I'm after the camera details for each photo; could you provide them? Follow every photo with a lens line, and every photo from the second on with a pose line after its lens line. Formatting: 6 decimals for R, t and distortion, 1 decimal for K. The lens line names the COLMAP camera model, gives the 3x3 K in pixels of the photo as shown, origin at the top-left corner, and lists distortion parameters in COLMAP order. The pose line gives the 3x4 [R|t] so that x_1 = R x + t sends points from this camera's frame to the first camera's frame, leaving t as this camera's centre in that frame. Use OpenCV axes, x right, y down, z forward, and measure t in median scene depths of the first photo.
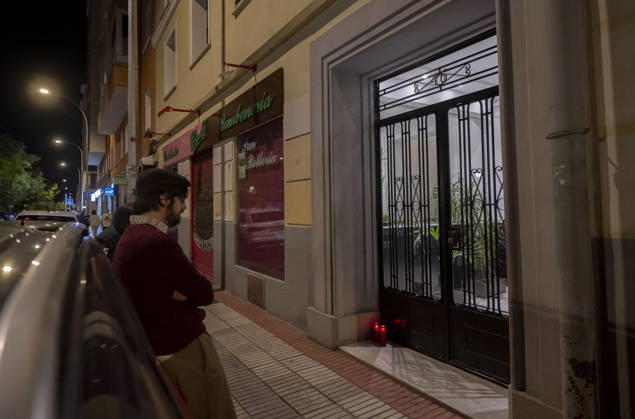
lens RADIAL K [[350.0, 0, 306.7], [0, 350.0, 193.7], [0, 0, 1]] dist [-0.001711, -0.000087]
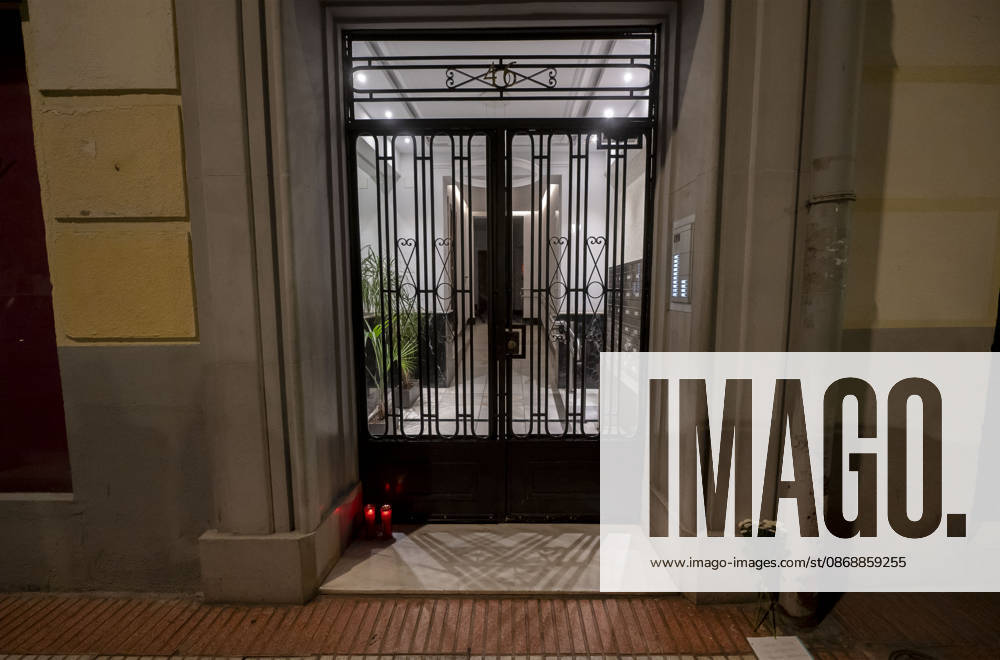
lens RADIAL K [[410.9, 0, 500.0], [0, 410.9, 330.0], [0, 0, 1]] dist [-0.000828, -0.000616]
pose [[0.551690, -0.076324, 0.830550, -0.224522], [-0.033942, 0.992925, 0.113792, 0.018349], [-0.833359, -0.090969, 0.545196, 0.564300]]
